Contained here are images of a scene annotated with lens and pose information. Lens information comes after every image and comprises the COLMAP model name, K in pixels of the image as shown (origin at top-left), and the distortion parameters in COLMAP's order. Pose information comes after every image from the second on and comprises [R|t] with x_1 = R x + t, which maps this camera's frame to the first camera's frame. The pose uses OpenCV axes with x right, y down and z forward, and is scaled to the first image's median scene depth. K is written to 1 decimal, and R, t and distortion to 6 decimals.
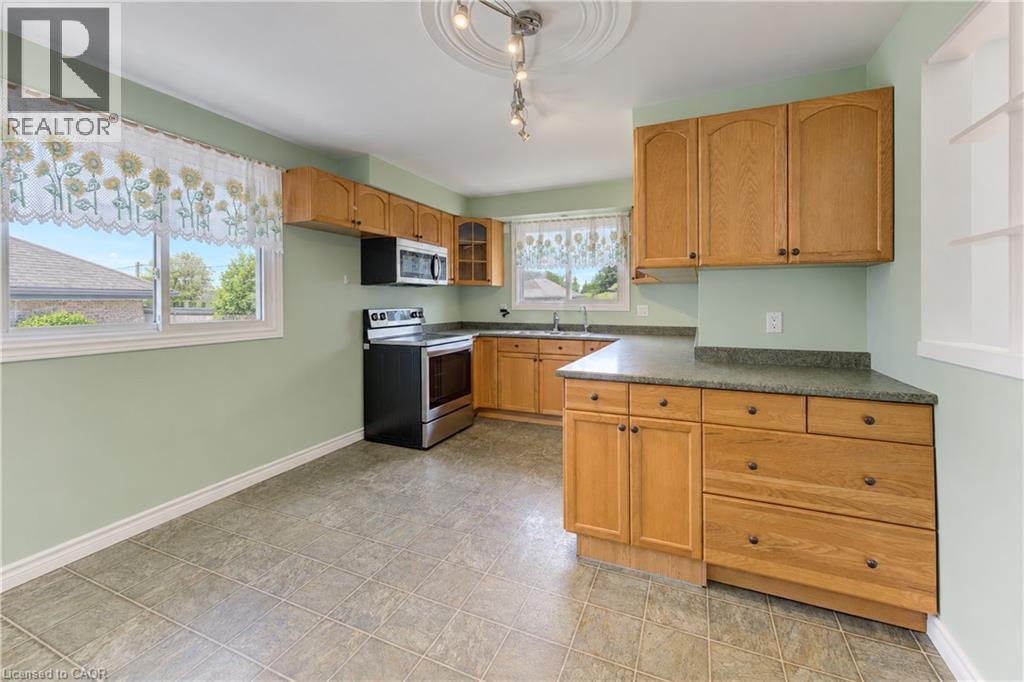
lens RADIAL K [[398.5, 0, 535.1], [0, 398.5, 300.8], [0, 0, 1]] dist [0.002534, 0.000481]
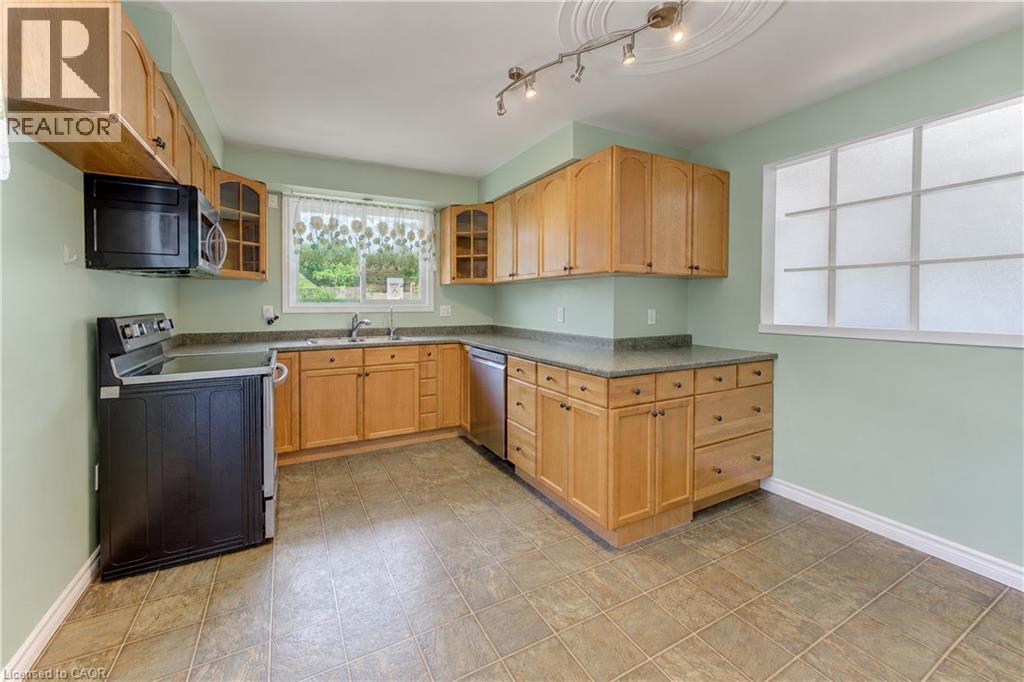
lens RADIAL K [[398.5, 0, 472.0], [0, 398.5, 308.4], [0, 0, 1]] dist [0.002534, 0.000481]
pose [[0.661585, -0.012384, 0.749768, -0.441329], [-0.001451, 0.999841, 0.017795, 0.000079], [-0.749869, -0.012861, 0.661461, 0.294106]]
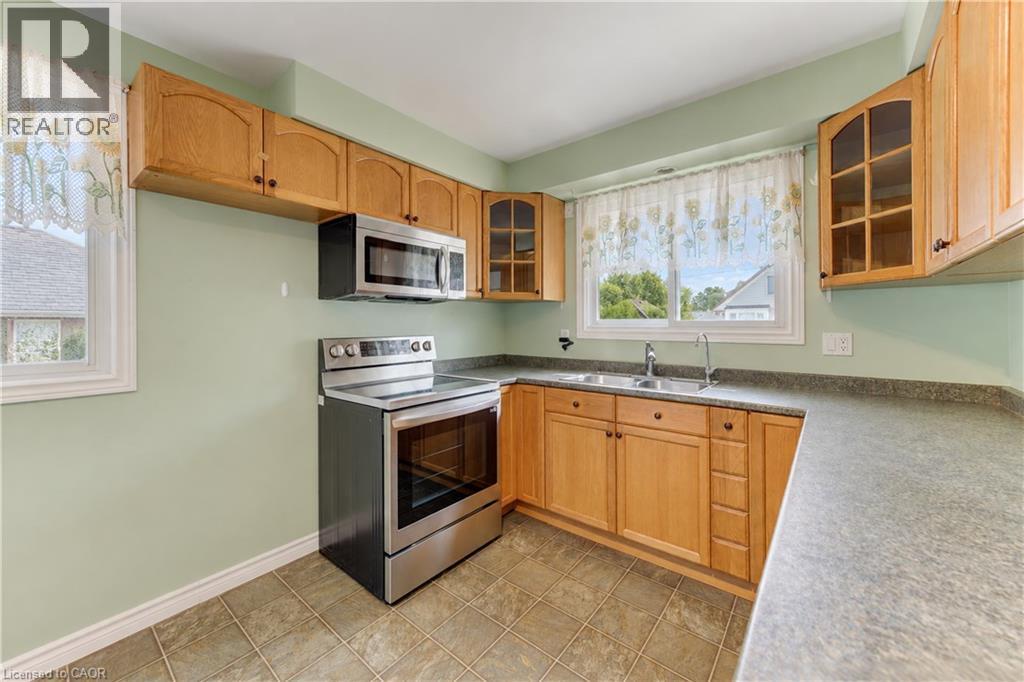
lens RADIAL K [[398.5, 0, 526.9], [0, 398.5, 321.5], [0, 0, 1]] dist [0.002534, 0.000481]
pose [[0.966505, -0.002132, -0.256638, 0.030962], [0.000939, 0.999988, -0.004770, -0.001211], [0.256645, 0.004369, 0.966496, 0.439945]]
